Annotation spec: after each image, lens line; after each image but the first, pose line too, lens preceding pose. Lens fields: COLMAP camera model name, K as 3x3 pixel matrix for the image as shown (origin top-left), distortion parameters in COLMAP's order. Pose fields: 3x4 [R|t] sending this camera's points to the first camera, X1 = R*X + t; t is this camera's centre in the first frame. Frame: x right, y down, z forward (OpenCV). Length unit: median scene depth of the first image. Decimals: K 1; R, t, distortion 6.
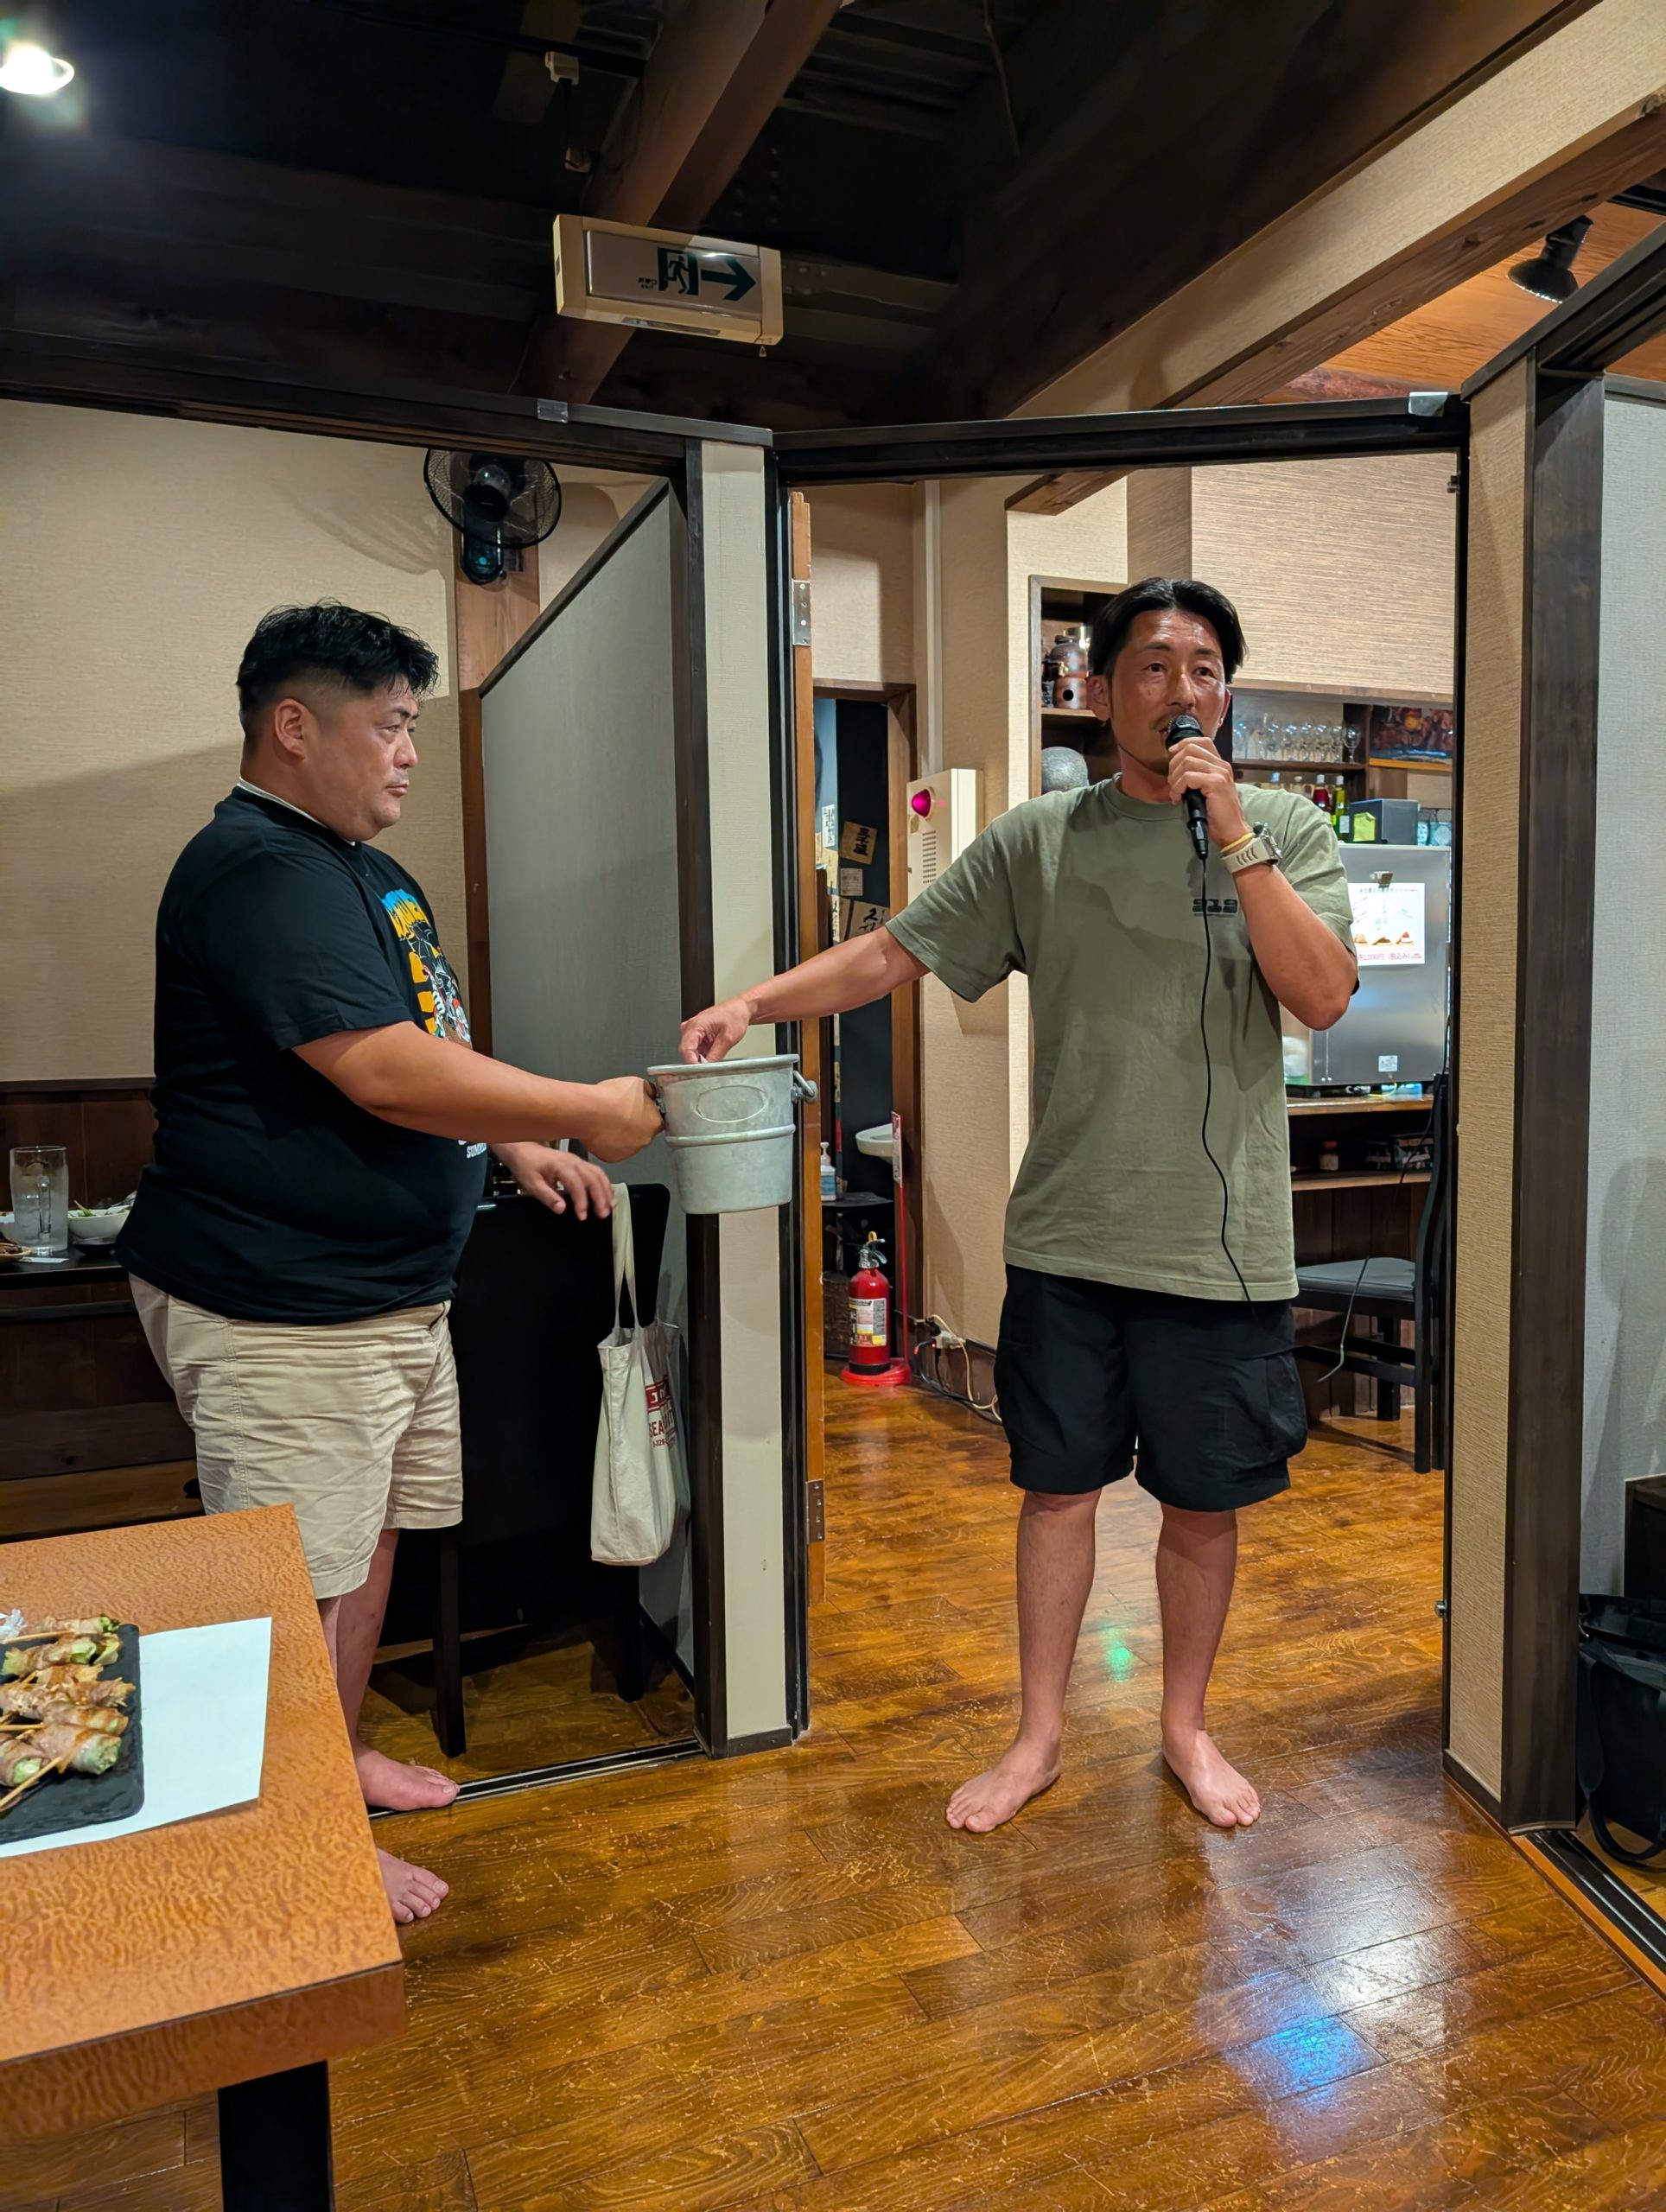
lens RADIAL K [[1594.4, 0, 859.2], [0, 1594.4, 1102.4], [0, 0, 1]] dist [0.024530, -0.024422]
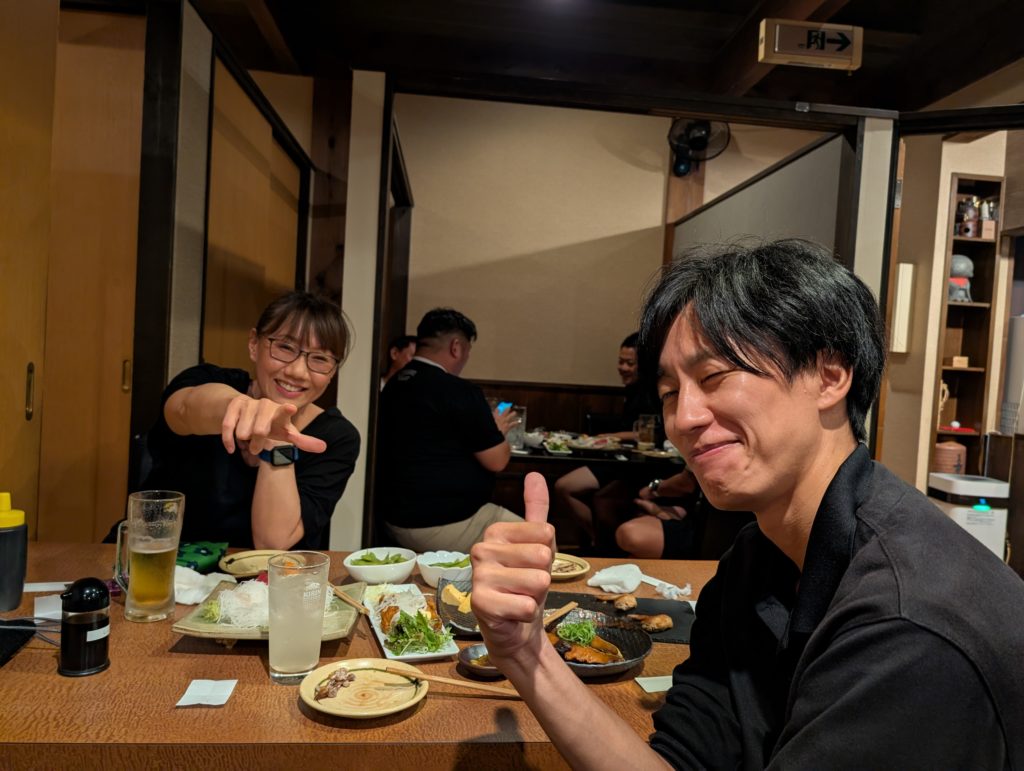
lens RADIAL K [[738.1, 0, 519.7], [0, 738.1, 378.1], [0, 0, 1]] dist [0.024530, -0.024422]
pose [[0.953865, 0.079467, -0.289529, -0.181846], [-0.091483, 0.995408, -0.028183, 0.016164], [0.285959, 0.053370, 0.956754, -0.083497]]
